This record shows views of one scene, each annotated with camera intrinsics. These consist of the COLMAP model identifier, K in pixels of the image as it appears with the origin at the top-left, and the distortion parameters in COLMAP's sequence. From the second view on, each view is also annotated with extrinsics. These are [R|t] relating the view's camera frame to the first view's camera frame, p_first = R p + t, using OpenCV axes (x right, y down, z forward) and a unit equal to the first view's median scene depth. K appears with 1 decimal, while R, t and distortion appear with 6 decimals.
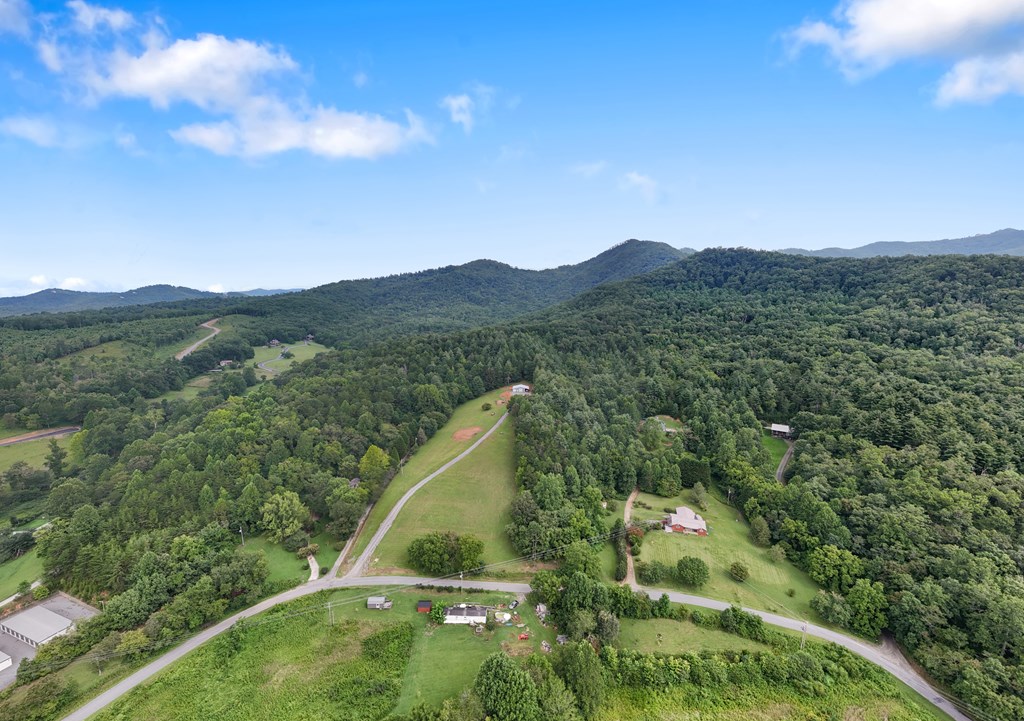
lens RADIAL K [[408.1, 0, 509.1], [0, 408.1, 361.0], [0, 0, 1]] dist [0.001206, 0.014658]
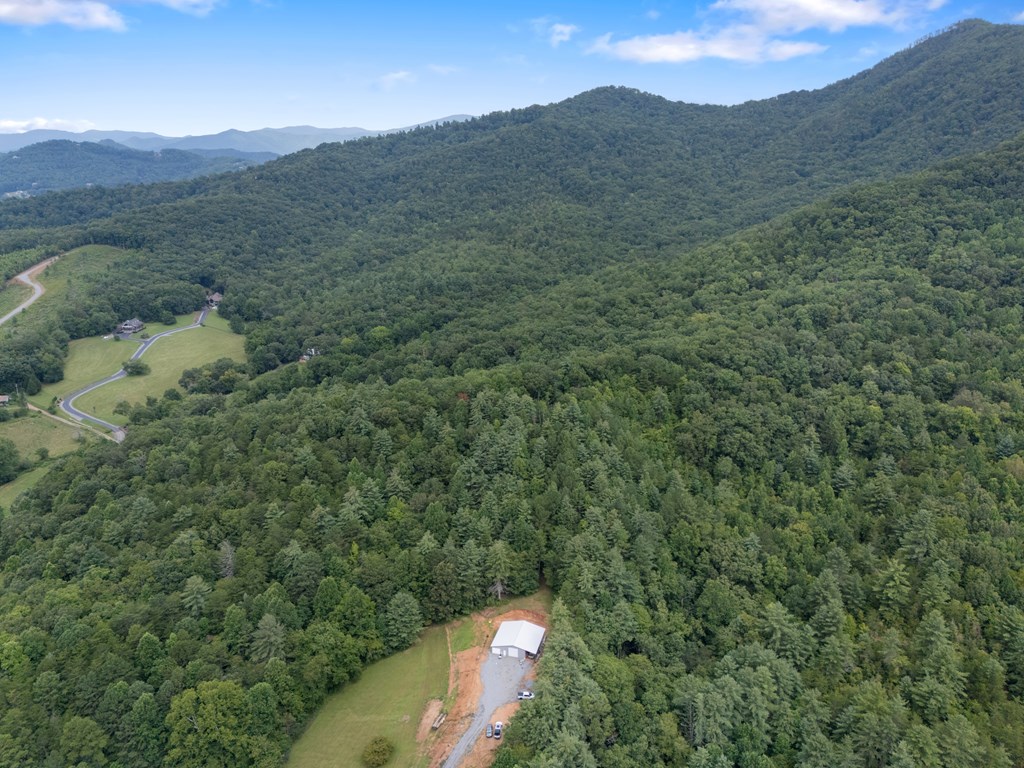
lens RADIAL K [[752.1, 0, 512.4], [0, 752.1, 379.9], [0, 0, 1]] dist [0.078061, -0.073333]
pose [[0.975821, 0.048789, -0.213057, 0.085473], [-0.013895, 0.986644, 0.162298, -0.147447], [0.218129, -0.155414, 0.963466, 0.215707]]
